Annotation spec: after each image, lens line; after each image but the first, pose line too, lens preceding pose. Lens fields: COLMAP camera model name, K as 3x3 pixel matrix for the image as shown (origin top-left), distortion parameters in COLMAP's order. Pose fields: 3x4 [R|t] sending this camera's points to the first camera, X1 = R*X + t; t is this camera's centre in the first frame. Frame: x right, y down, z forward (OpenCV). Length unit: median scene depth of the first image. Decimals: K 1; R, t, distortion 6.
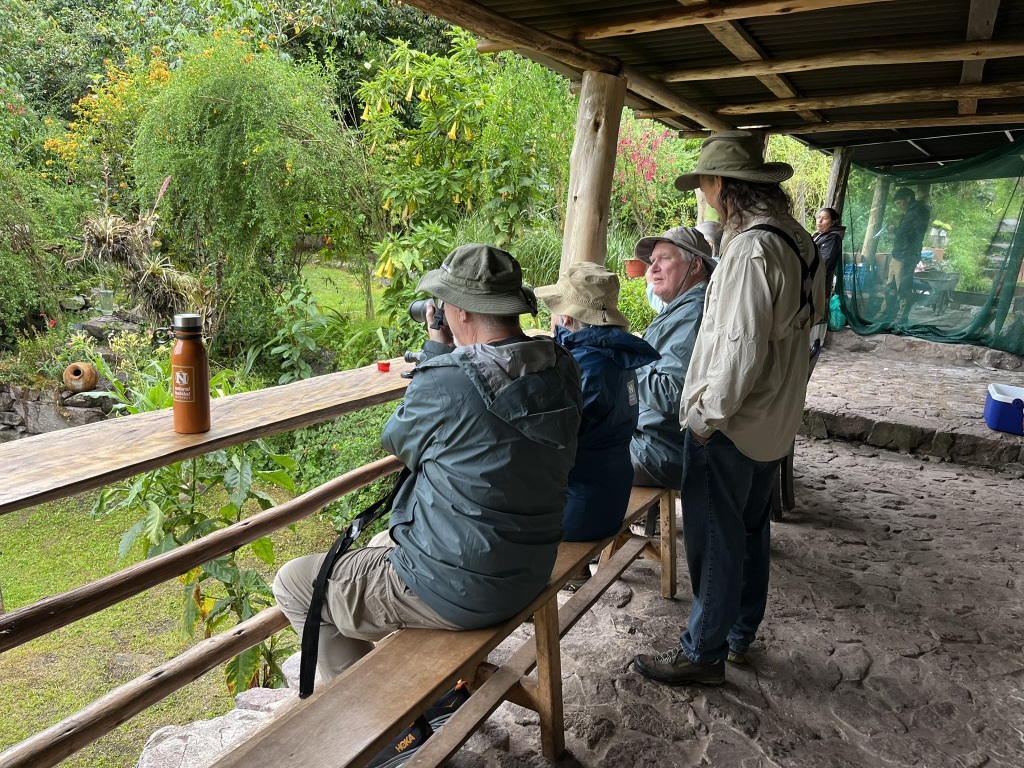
lens RADIAL K [[783.4, 0, 512.0], [0, 783.4, 384.0], [0, 0, 1]] dist [0.074912, -0.105856]
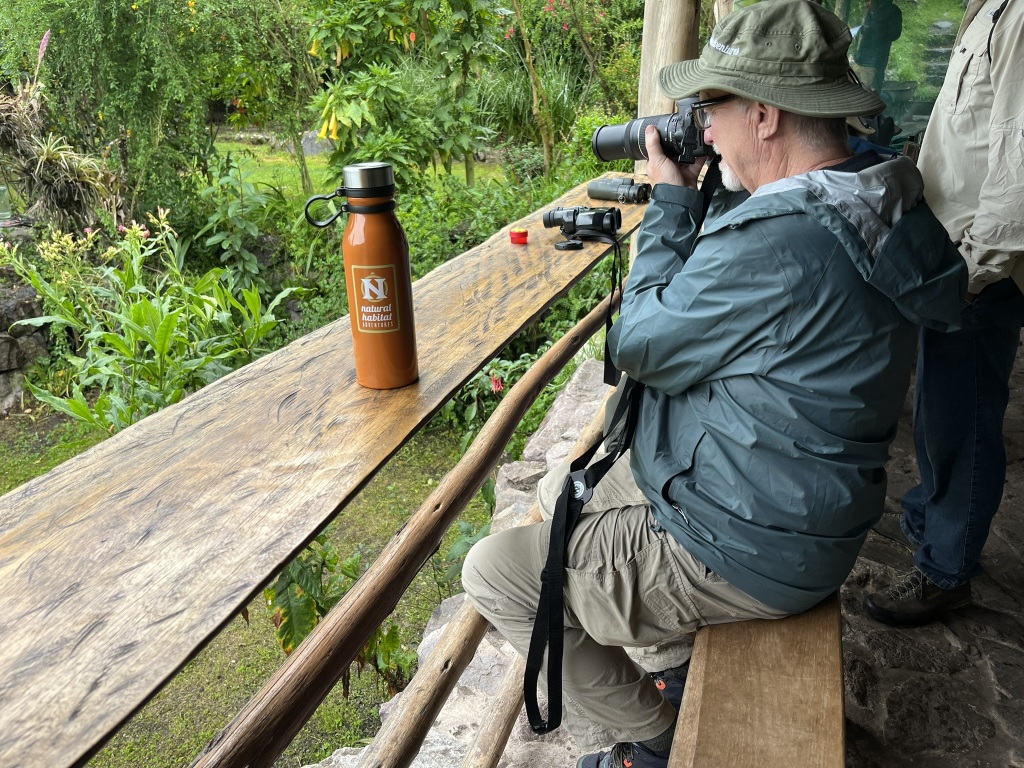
lens RADIAL K [[783.4, 0, 512.0], [0, 783.4, 384.0], [0, 0, 1]] dist [0.074912, -0.105856]
pose [[0.986453, -0.128318, 0.102196, -0.292209], [0.109112, 0.978444, 0.175331, -0.020402], [-0.122492, -0.161805, 0.979191, 0.348920]]
